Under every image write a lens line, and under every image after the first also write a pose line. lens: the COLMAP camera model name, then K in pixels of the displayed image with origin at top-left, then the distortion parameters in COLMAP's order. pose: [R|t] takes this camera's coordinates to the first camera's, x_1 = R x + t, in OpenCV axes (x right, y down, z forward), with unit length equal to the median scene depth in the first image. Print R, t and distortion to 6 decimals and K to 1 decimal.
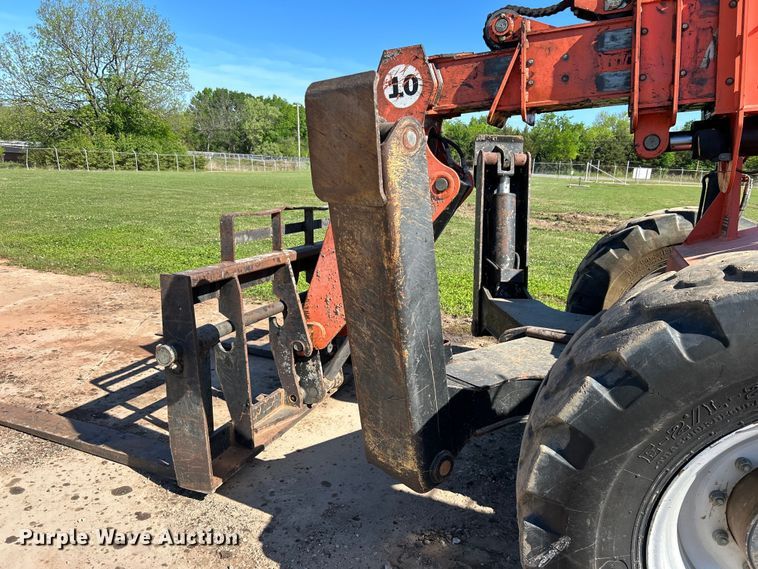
lens RADIAL K [[568.1, 0, 376.5], [0, 568.1, 286.9], [0, 0, 1]] dist [0.073361, -0.089878]
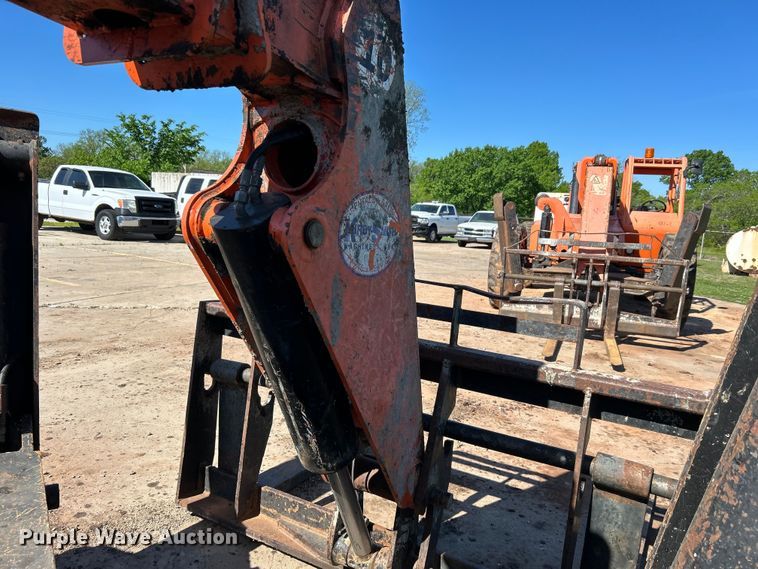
lens RADIAL K [[571.4, 0, 380.3], [0, 571.4, 285.7], [0, 0, 1]] dist [0.067391, -0.081930]
pose [[-0.125329, 0.067390, -0.989824, 0.488171], [-0.282124, 0.954081, 0.100678, -0.172287], [0.951156, 0.291871, -0.100562, 0.940928]]
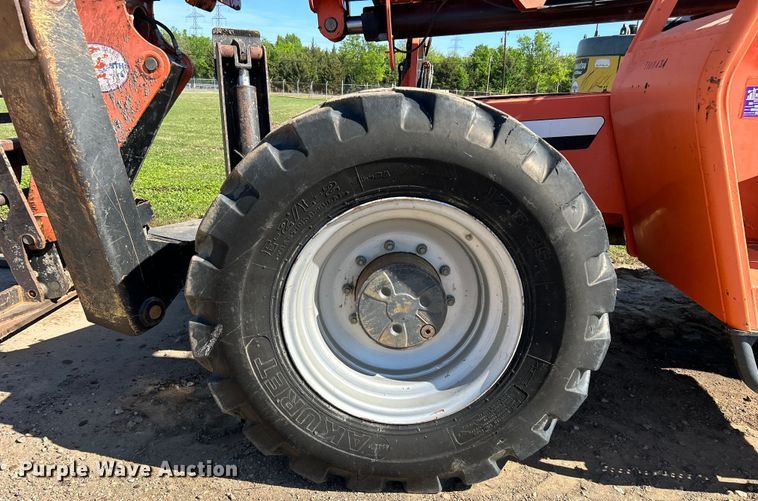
lens RADIAL K [[571.7, 0, 380.0], [0, 571.7, 276.2], [0, 0, 1]] dist [0.026743, -0.002366]
pose [[0.949740, -0.101415, 0.296158, 0.122534], [0.069291, 0.990706, 0.117047, 0.082826], [-0.305276, -0.090643, 0.947940, -0.117506]]
